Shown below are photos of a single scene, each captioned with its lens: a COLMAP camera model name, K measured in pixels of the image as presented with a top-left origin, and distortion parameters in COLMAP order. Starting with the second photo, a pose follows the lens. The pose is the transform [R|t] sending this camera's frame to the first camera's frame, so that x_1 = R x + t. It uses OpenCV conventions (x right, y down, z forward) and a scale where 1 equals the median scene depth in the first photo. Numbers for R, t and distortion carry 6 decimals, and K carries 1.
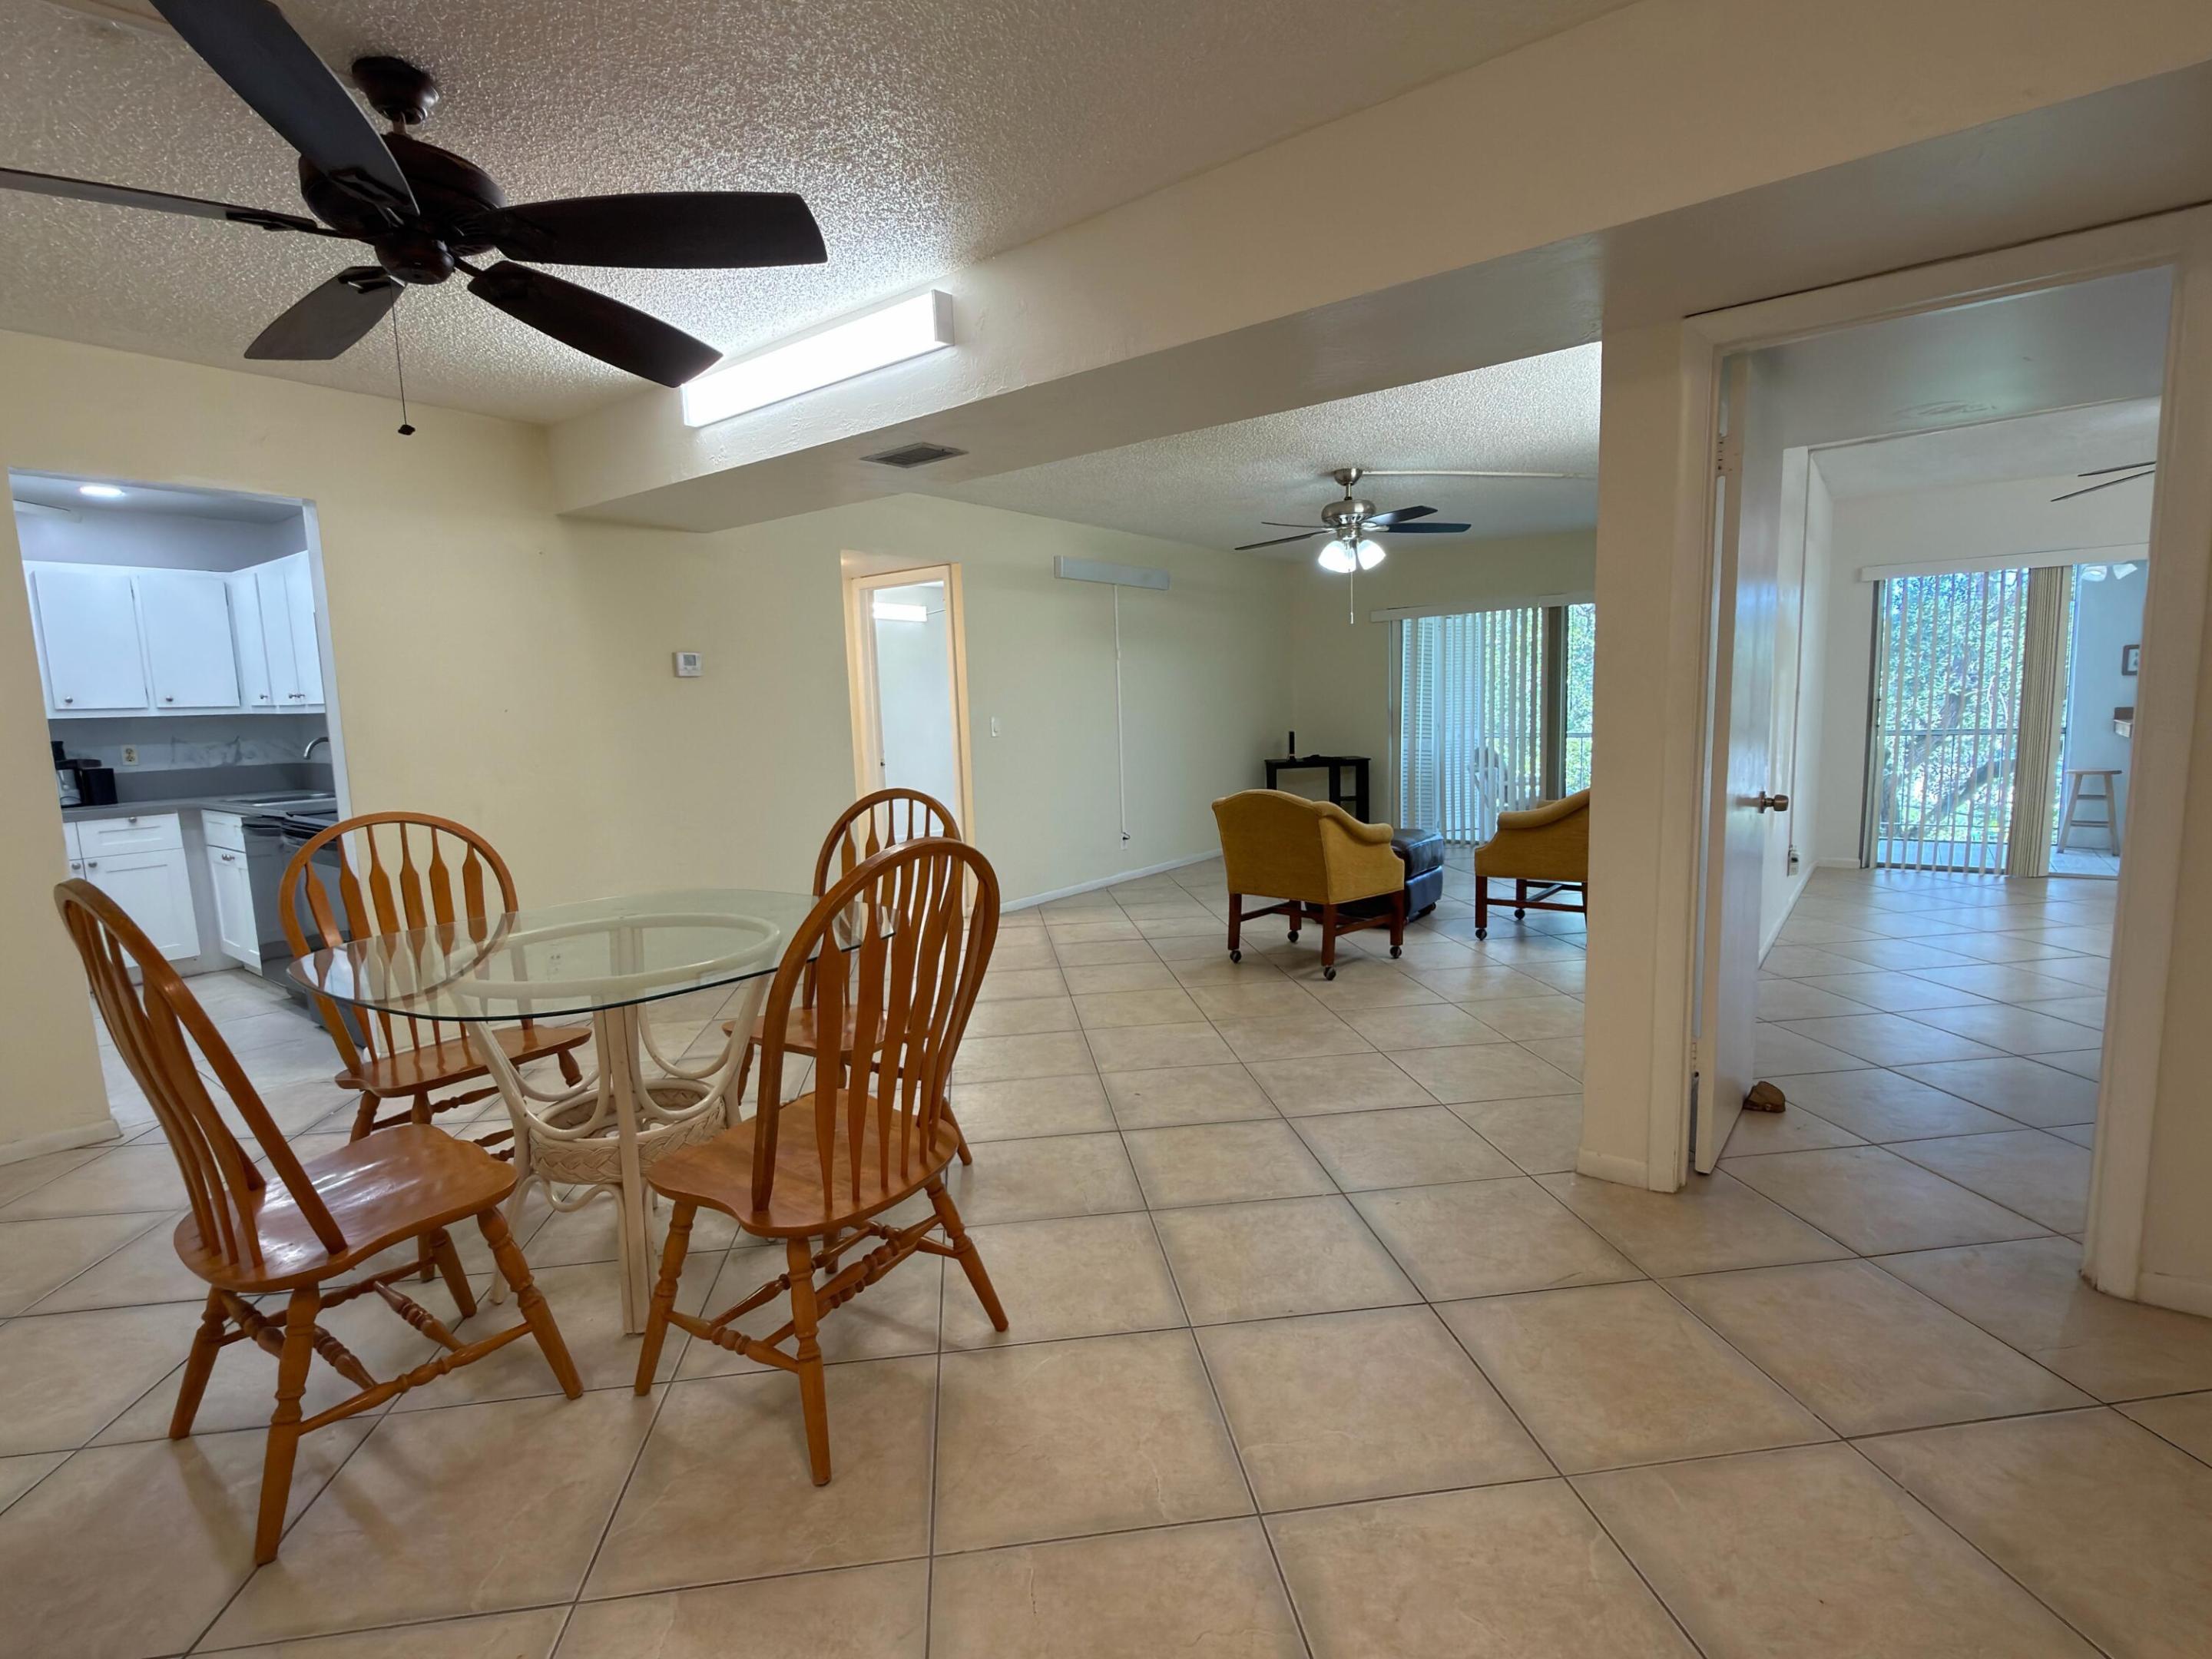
lens RADIAL K [[1052.9, 0, 1110.9], [0, 1052.9, 829.3], [0, 0, 1]] dist [0.002073, -0.000177]
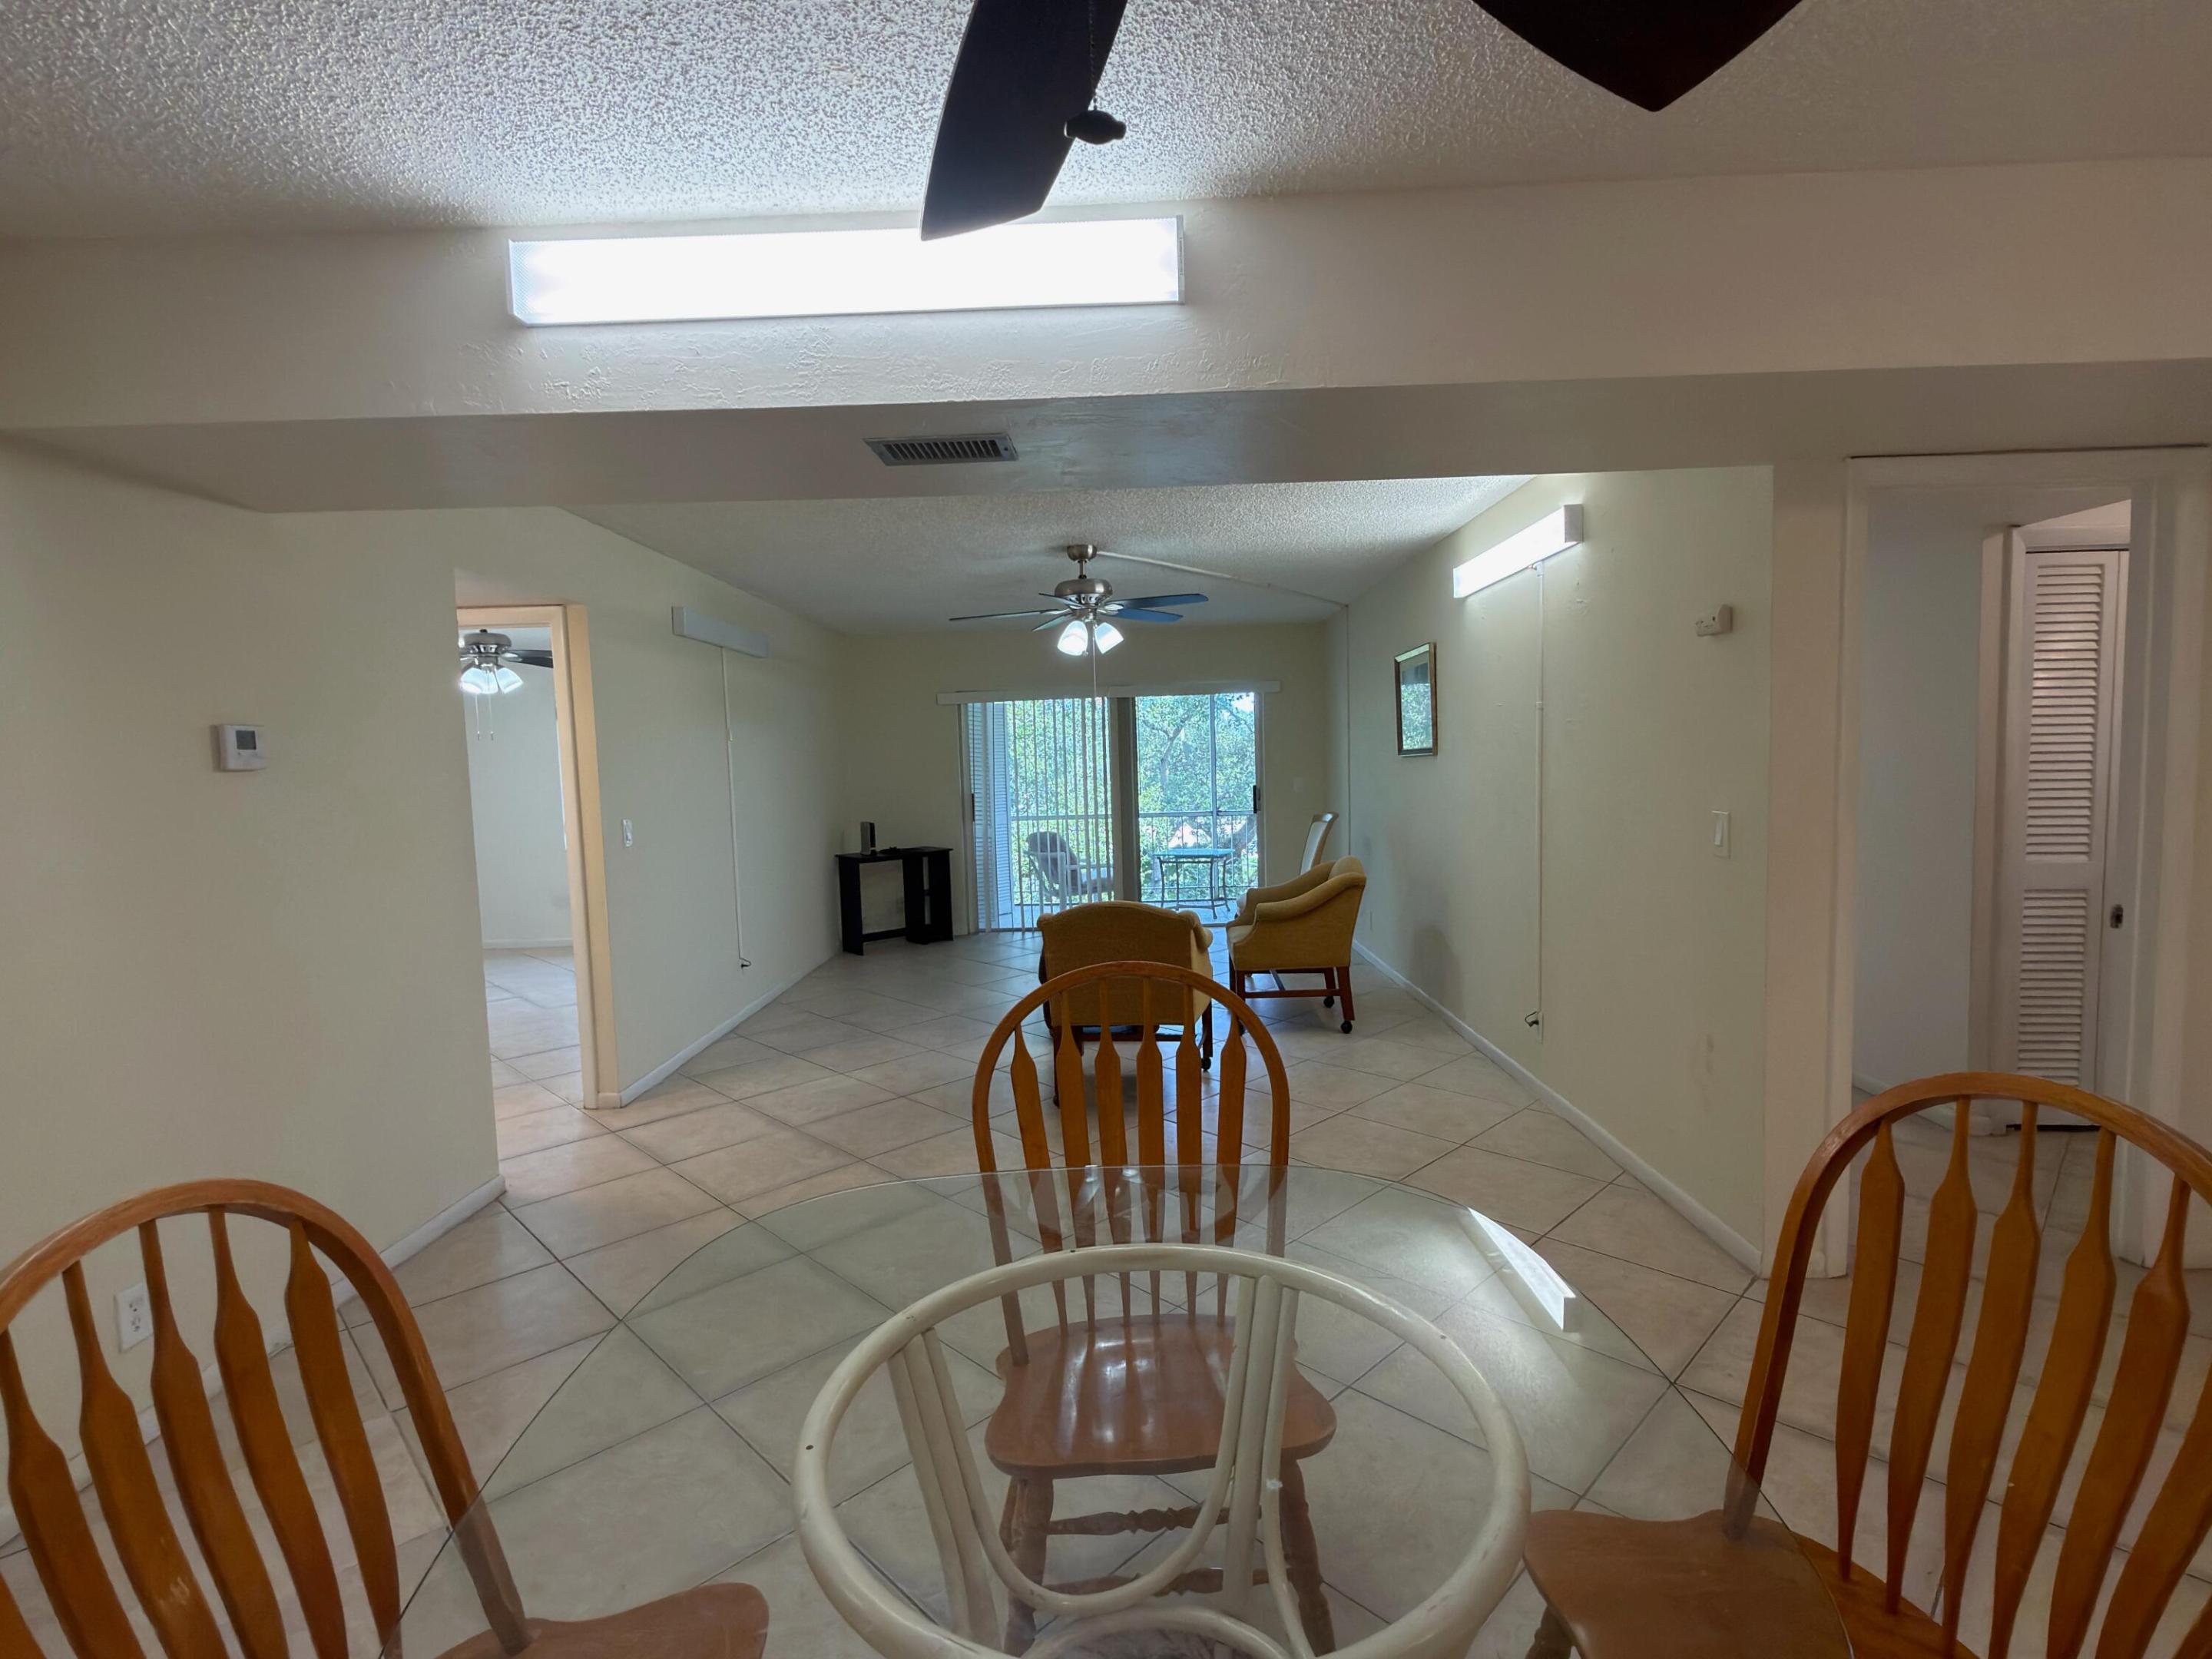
lens RADIAL K [[1052.9, 0, 1110.9], [0, 1052.9, 829.3], [0, 0, 1]] dist [0.002073, -0.000177]
pose [[0.802865, -0.032622, 0.595267, -0.310744], [0.074541, 0.996159, -0.045945, -0.048414], [-0.591482, 0.081260, 0.802213, 0.260274]]
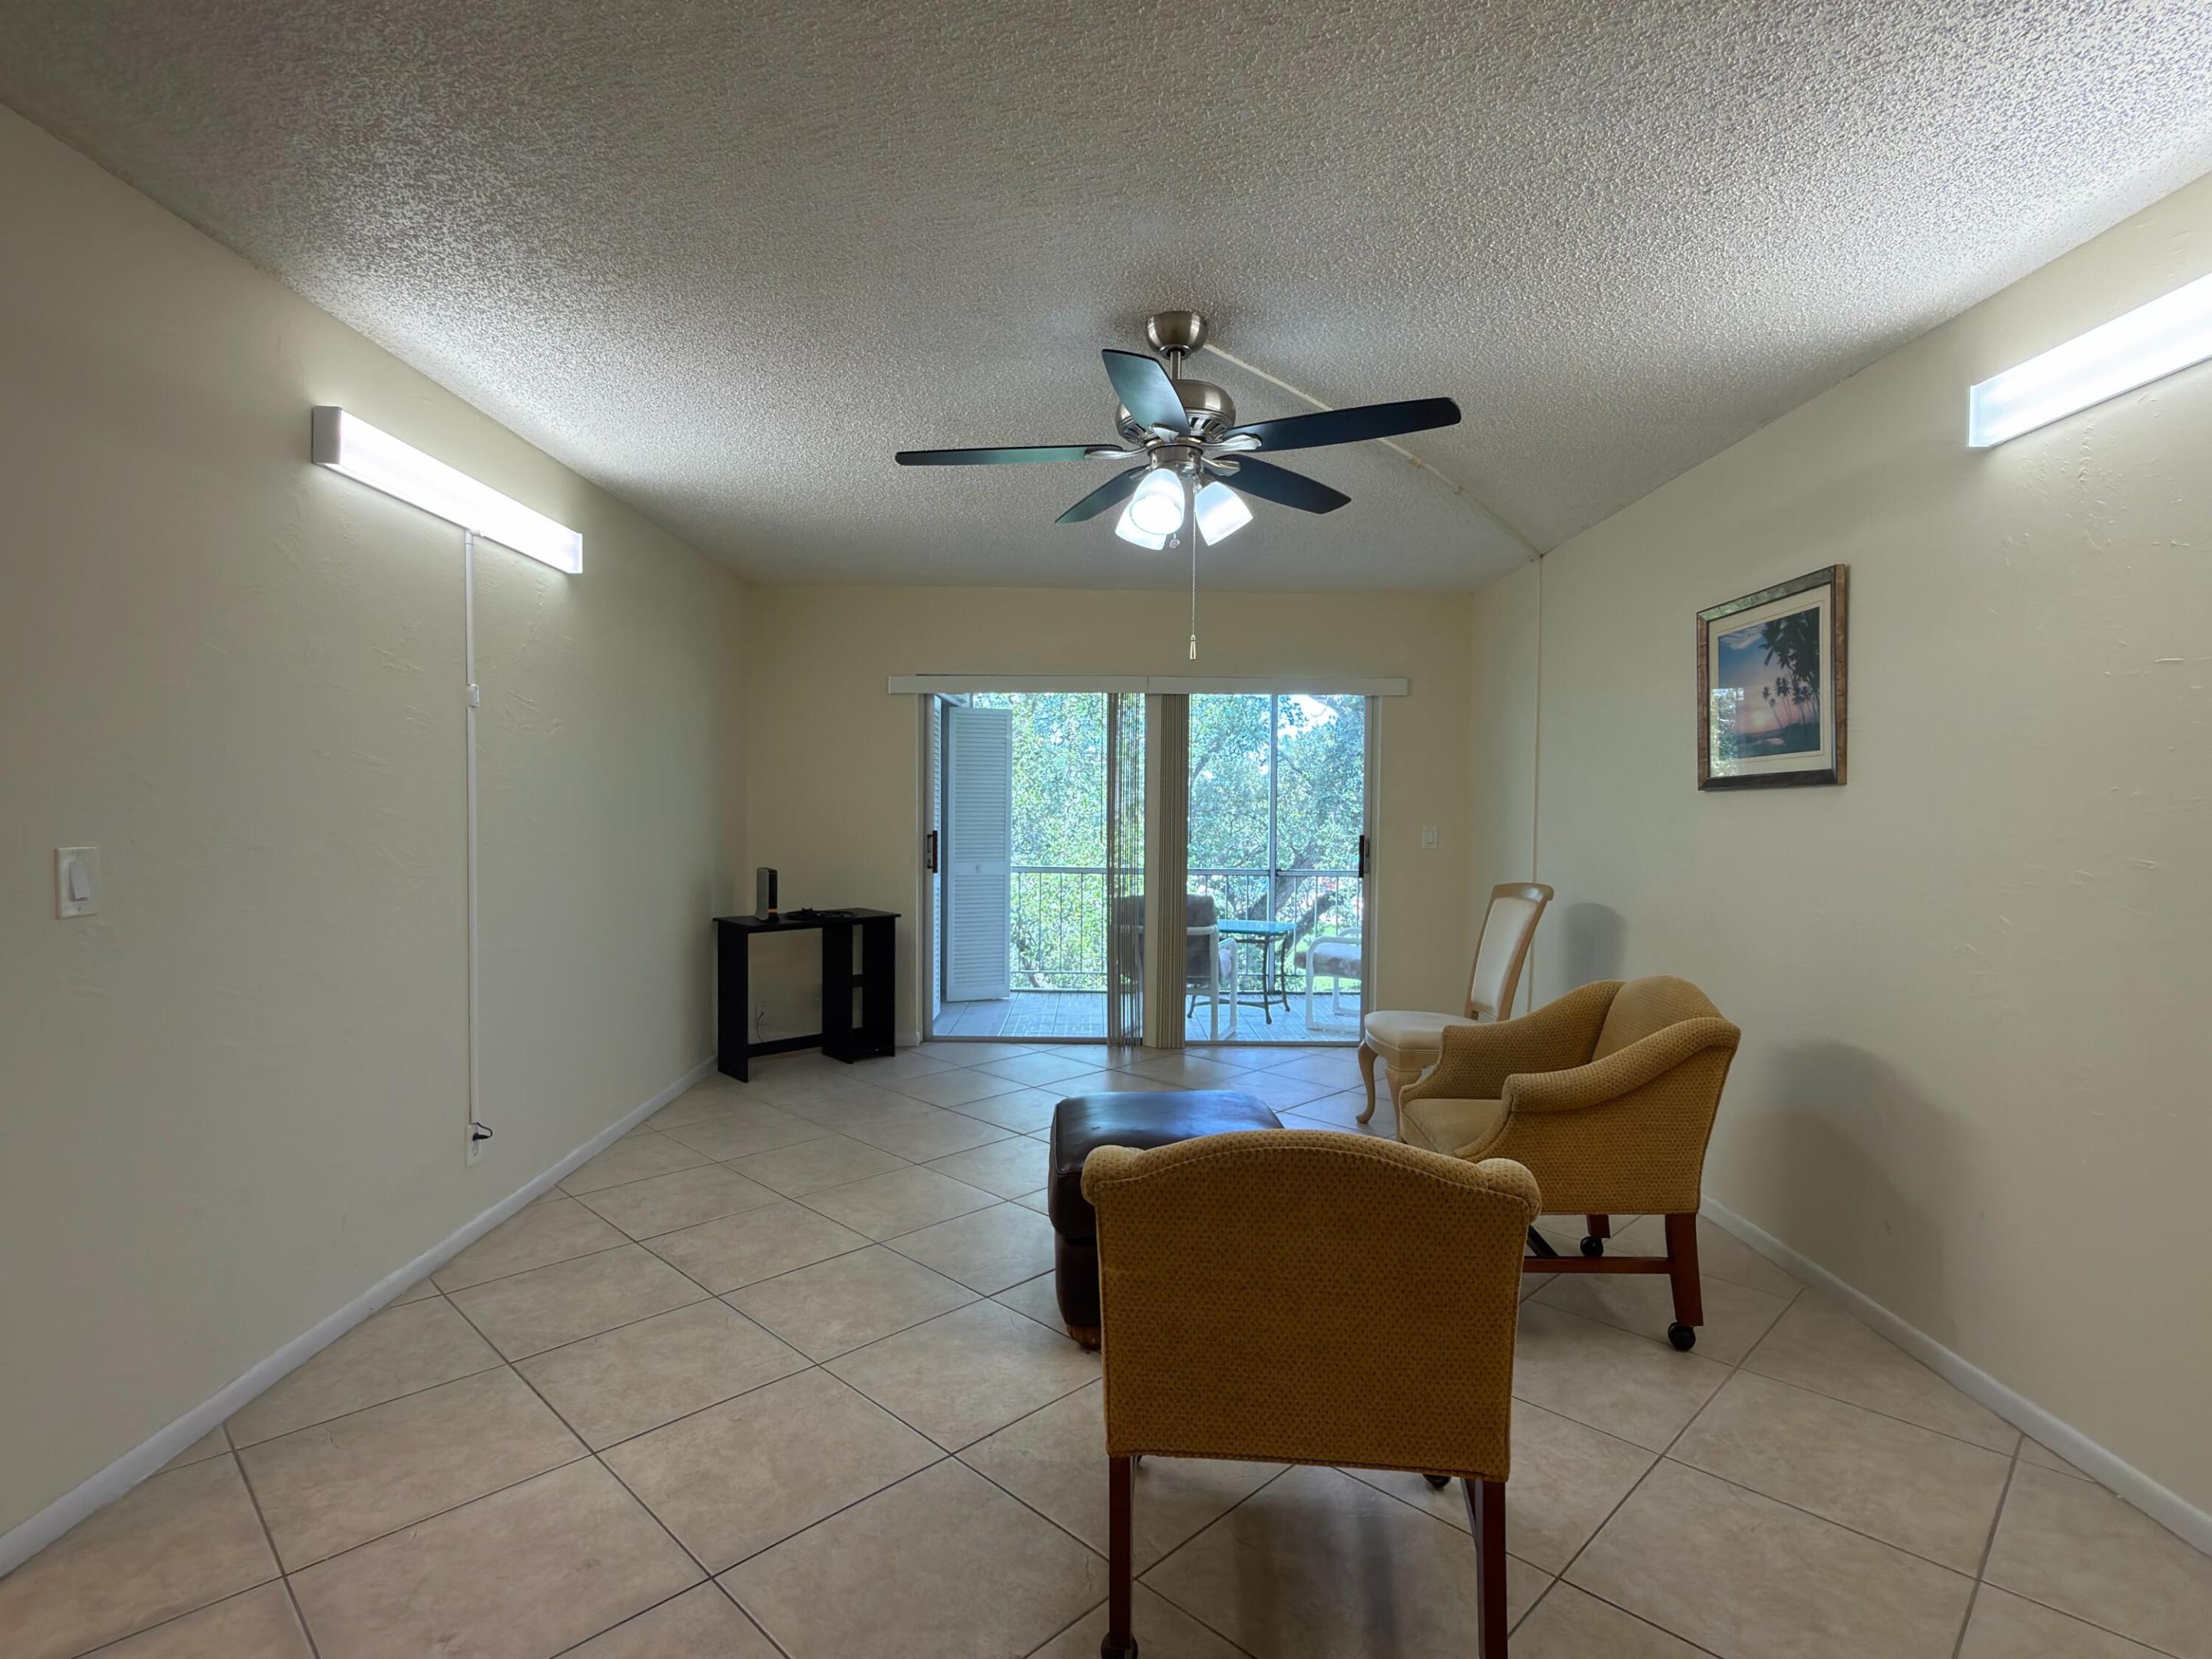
lens RADIAL K [[1118.2, 0, 1103.0], [0, 1118.2, 827.6], [0, 0, 1]] dist [0.000302, 0.000202]
pose [[0.794710, 0.027044, 0.606387, -0.081347], [0.036474, 0.995074, -0.092180, -0.083520], [-0.605893, 0.095374, 0.789809, 0.658590]]
